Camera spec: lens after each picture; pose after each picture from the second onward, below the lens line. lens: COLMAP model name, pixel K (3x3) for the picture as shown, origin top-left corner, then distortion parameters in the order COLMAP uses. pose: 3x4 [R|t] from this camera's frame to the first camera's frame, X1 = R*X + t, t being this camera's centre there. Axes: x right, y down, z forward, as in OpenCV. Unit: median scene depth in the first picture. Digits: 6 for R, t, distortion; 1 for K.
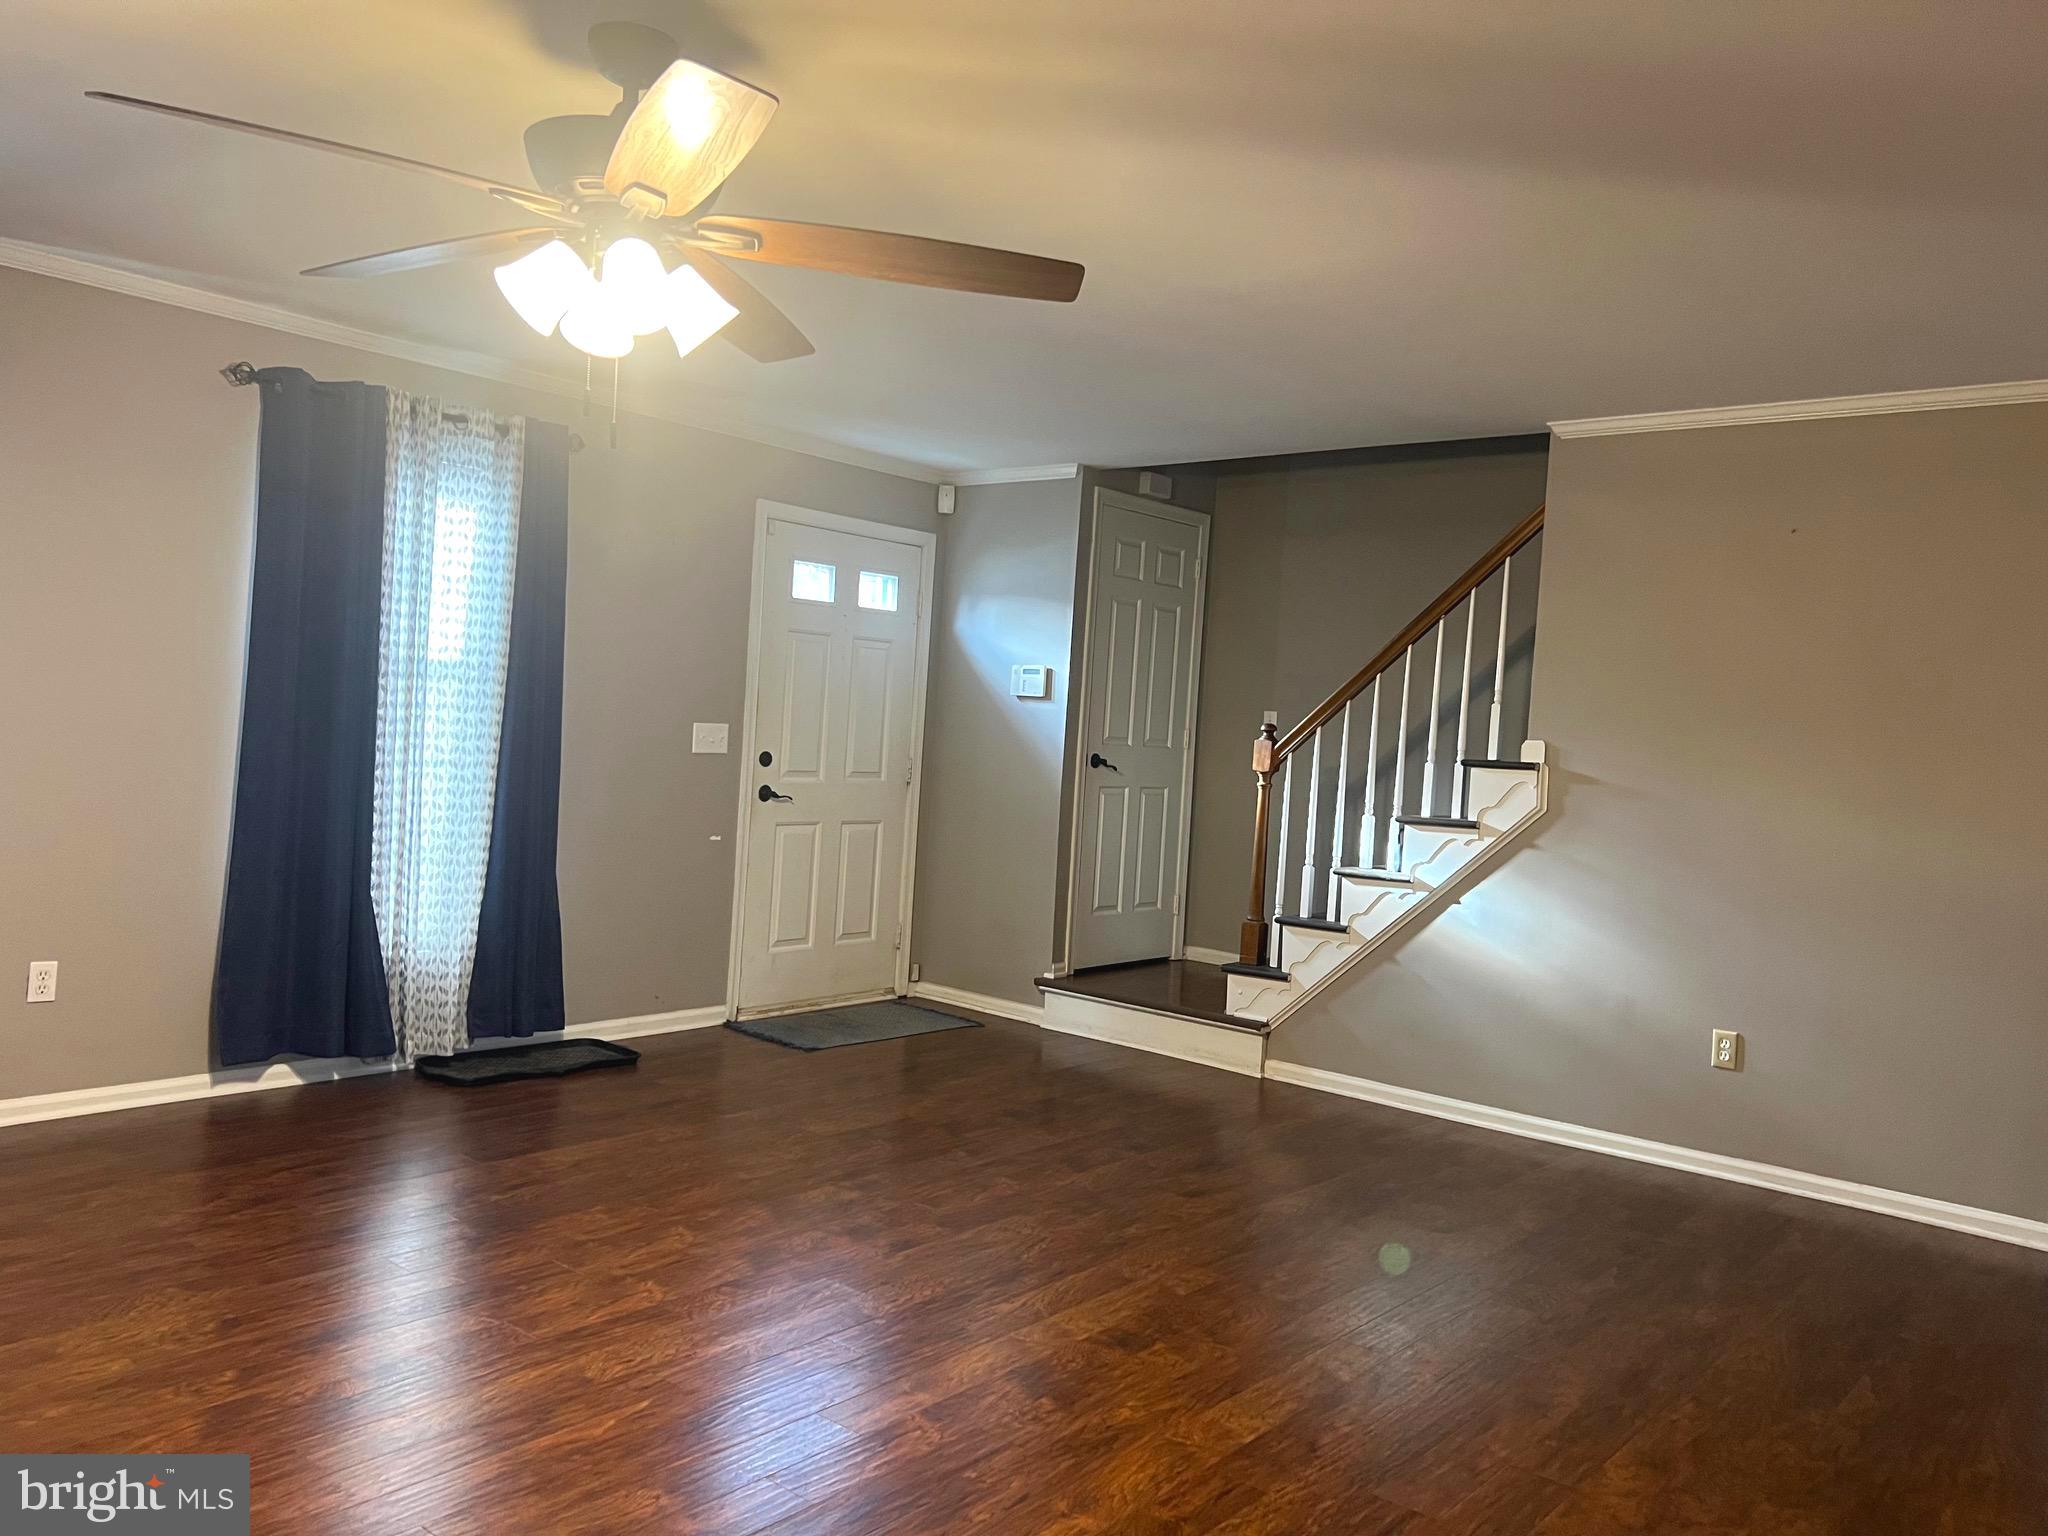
lens RADIAL K [[1541.2, 0, 1023.8], [0, 1541.2, 747.1], [0, 0, 1]] dist [0.078597, -0.095456]
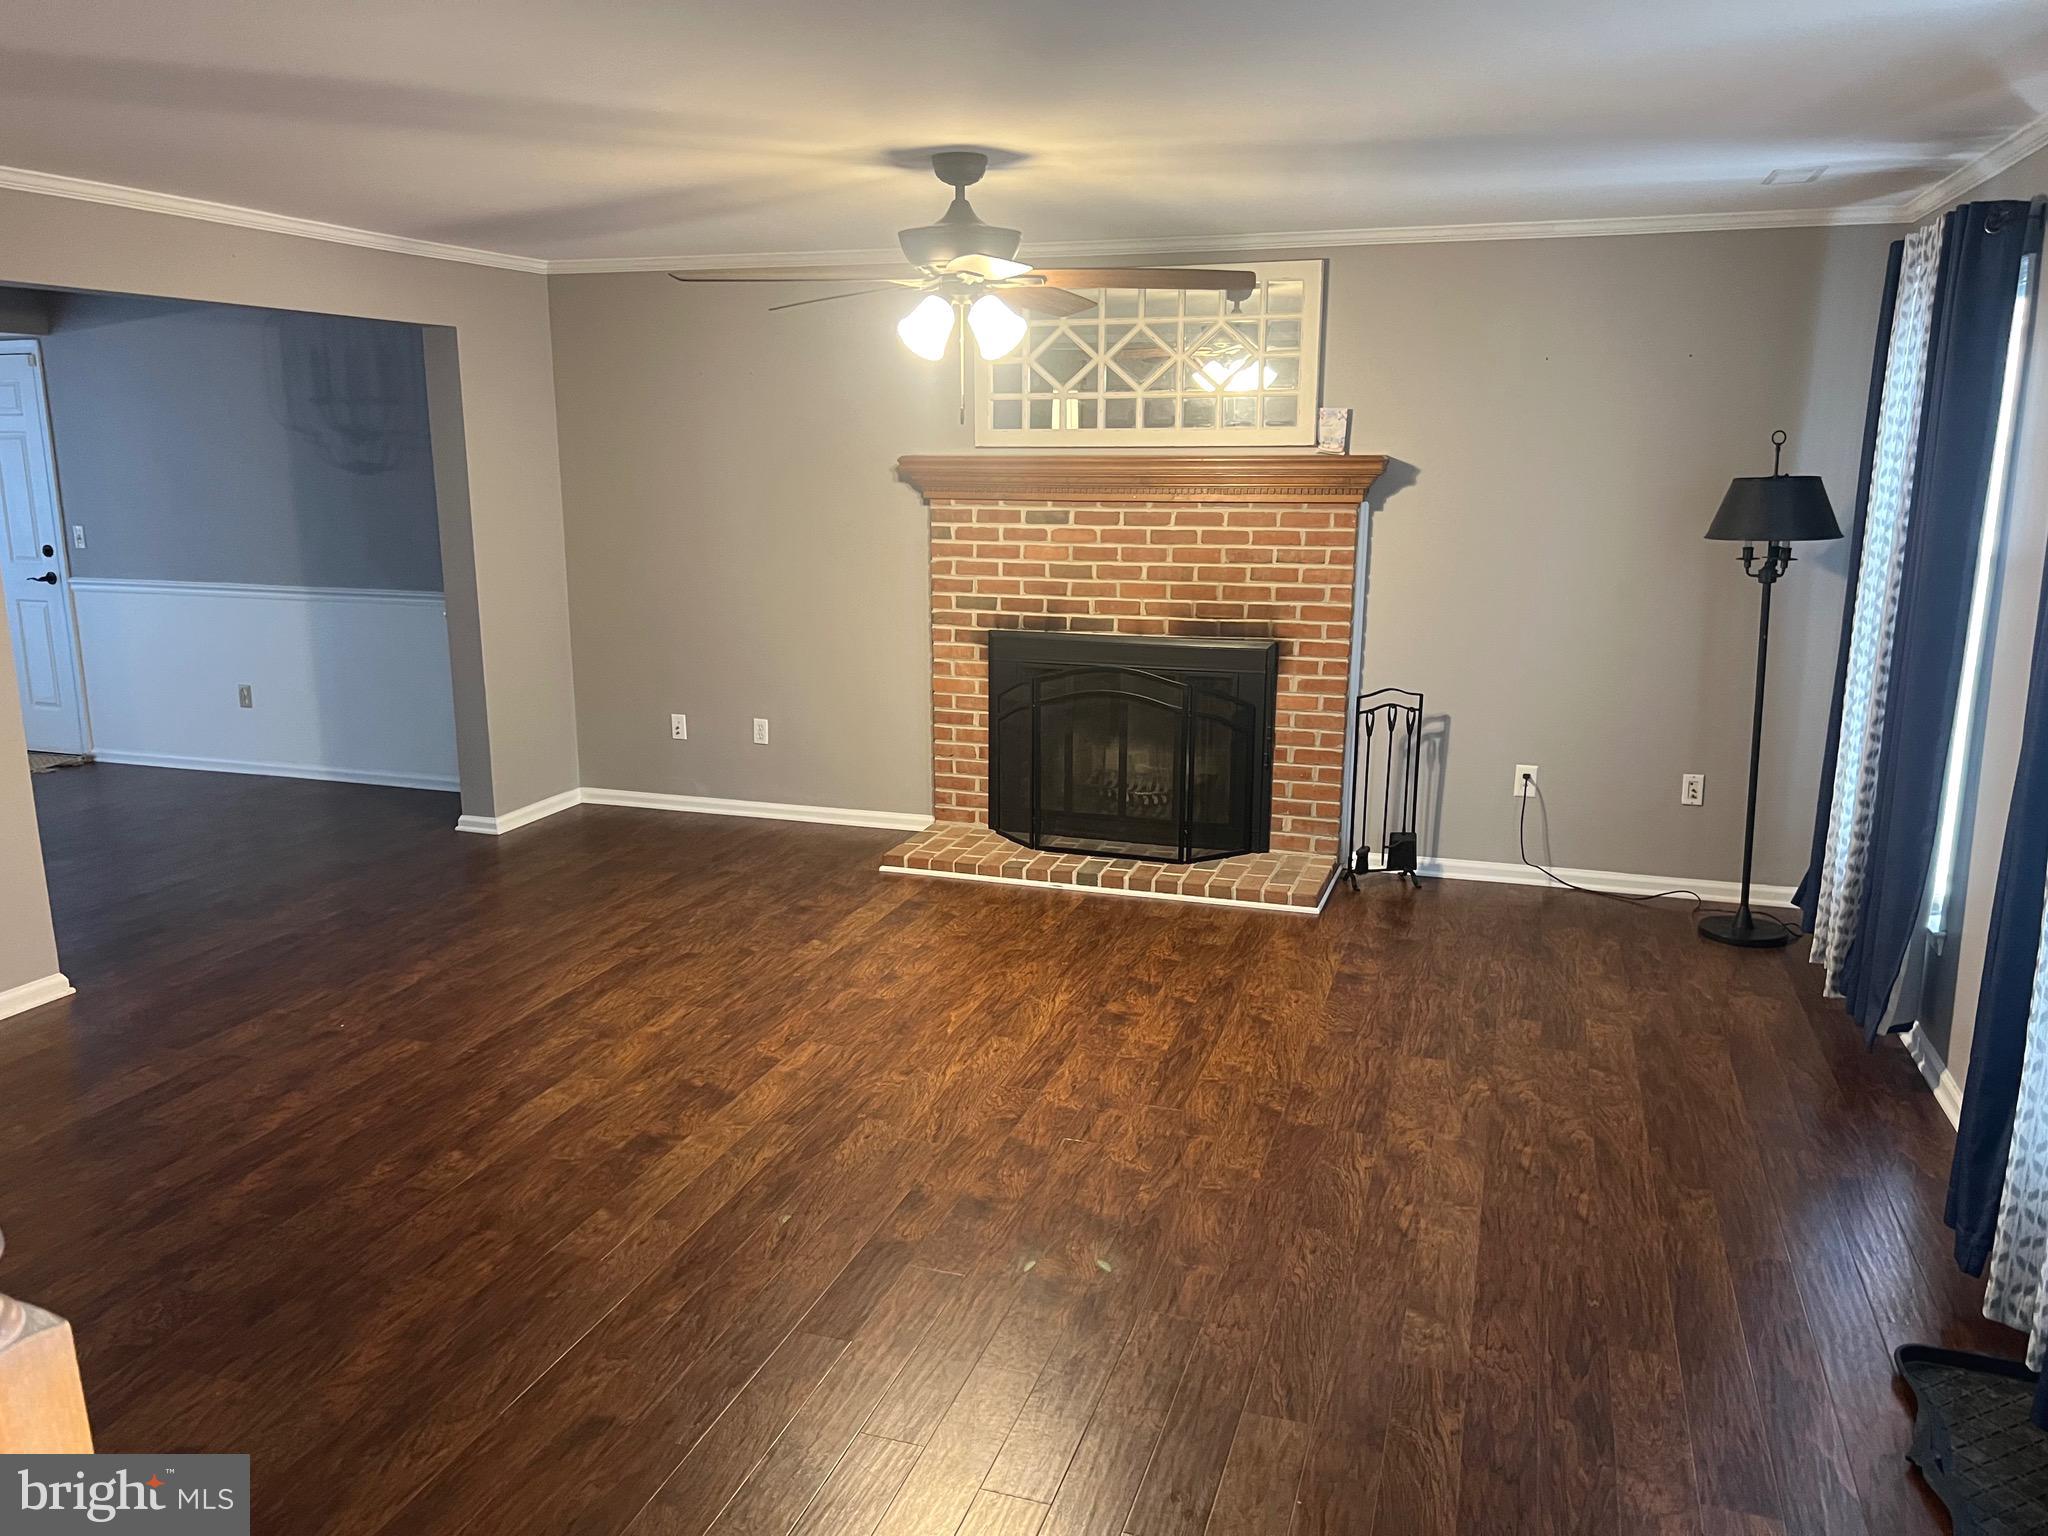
lens RADIAL K [[1541.2, 0, 1011.9], [0, 1541.2, 768.6], [0, 0, 1]] dist [0.078597, -0.095456]
pose [[-0.929607, 0.017195, -0.368152, 0.138854], [-0.061824, 0.977481, 0.201764, -0.081995], [0.363331, 0.210322, -0.907610, 1.230523]]
